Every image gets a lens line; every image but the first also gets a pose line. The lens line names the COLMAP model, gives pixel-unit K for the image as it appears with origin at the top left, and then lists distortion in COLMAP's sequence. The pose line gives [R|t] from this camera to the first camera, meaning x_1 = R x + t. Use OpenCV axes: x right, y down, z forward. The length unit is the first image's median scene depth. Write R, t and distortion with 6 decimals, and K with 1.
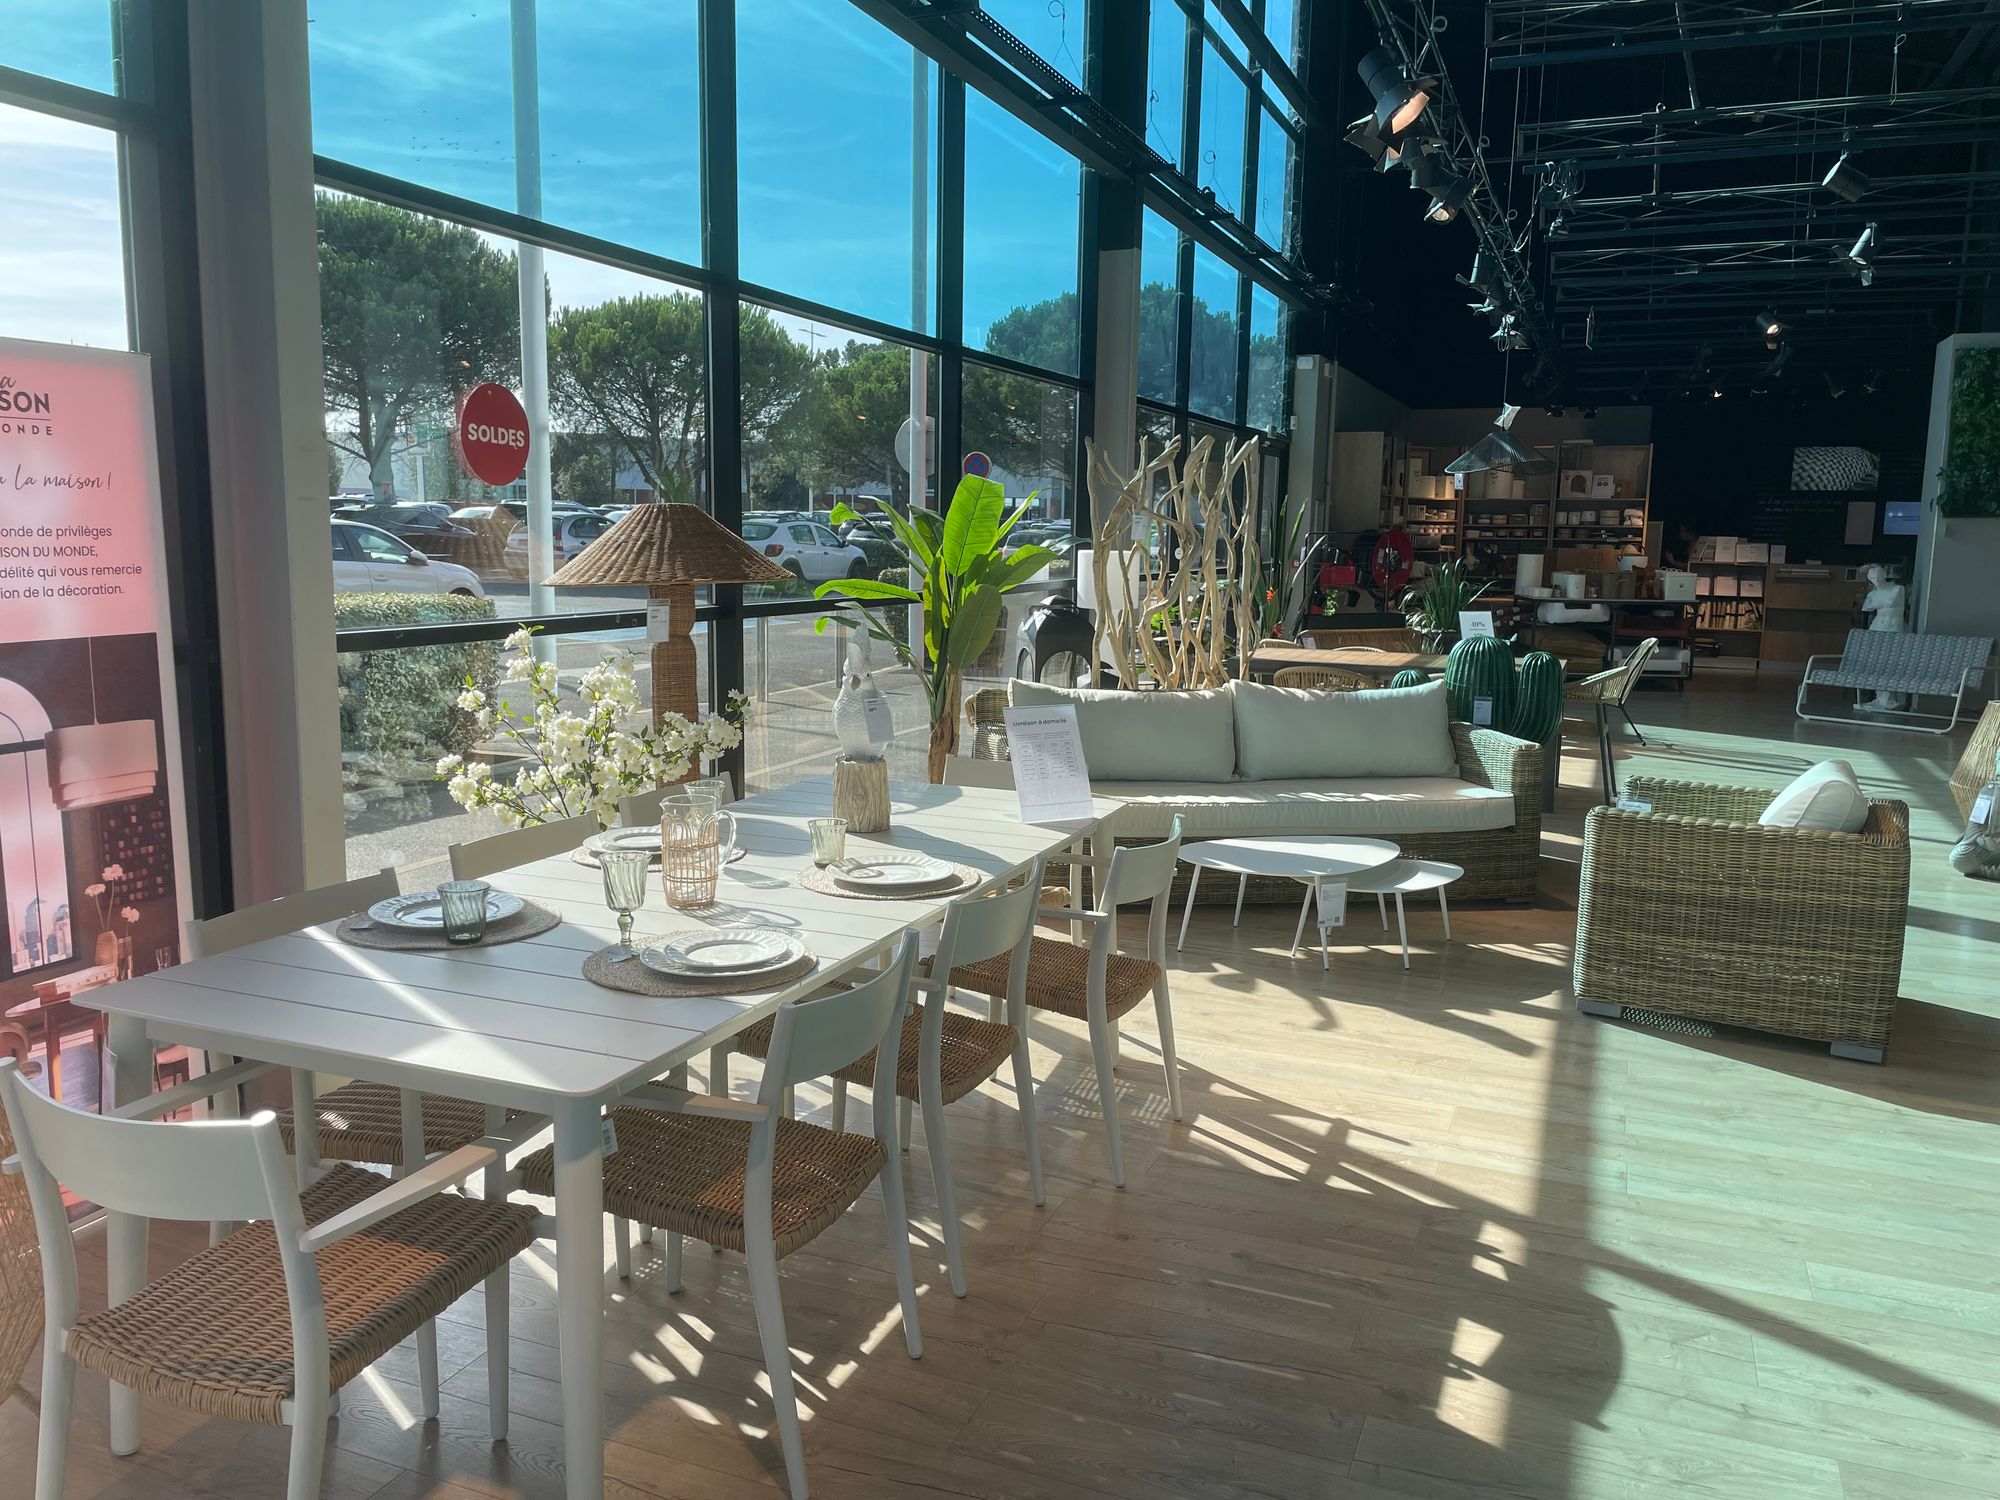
lens RADIAL K [[1517.3, 0, 993.1], [0, 1517.3, 750.5], [0, 0, 1]] dist [-0.011888, -0.012602]
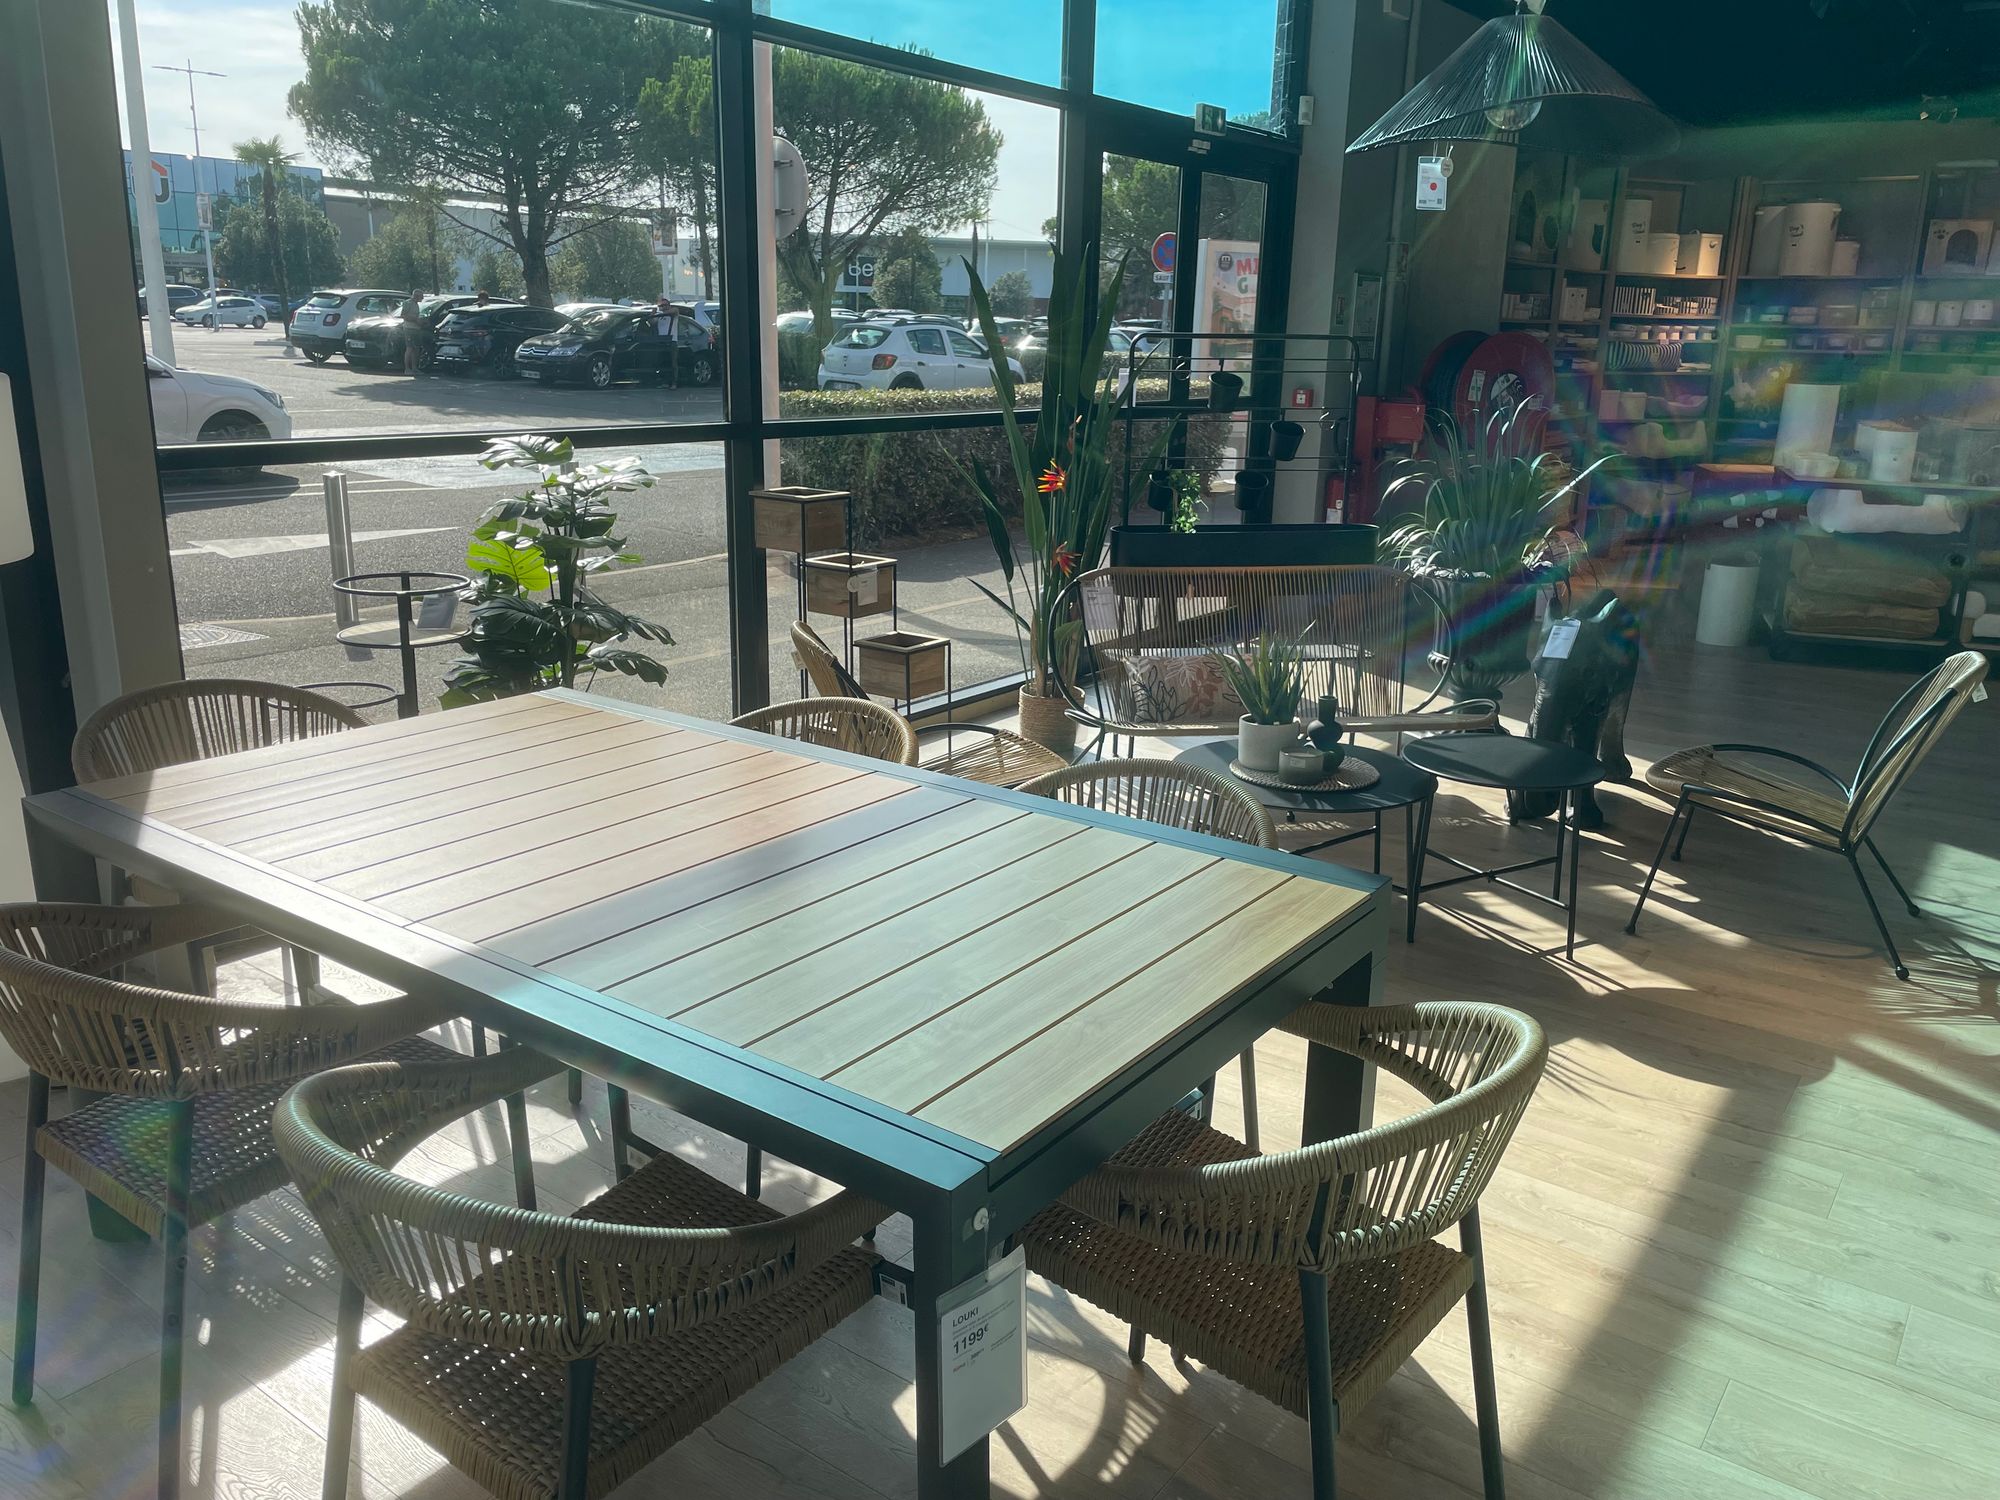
lens RADIAL K [[1517.3, 0, 1005.3], [0, 1517.3, 756.0], [0, 0, 1]] dist [-0.011888, -0.012602]
pose [[0.971786, 0.066108, -0.226409, 0.192887], [-0.037549, 0.991037, 0.128202, -0.055257], [0.232855, -0.116083, 0.965558, 0.397415]]
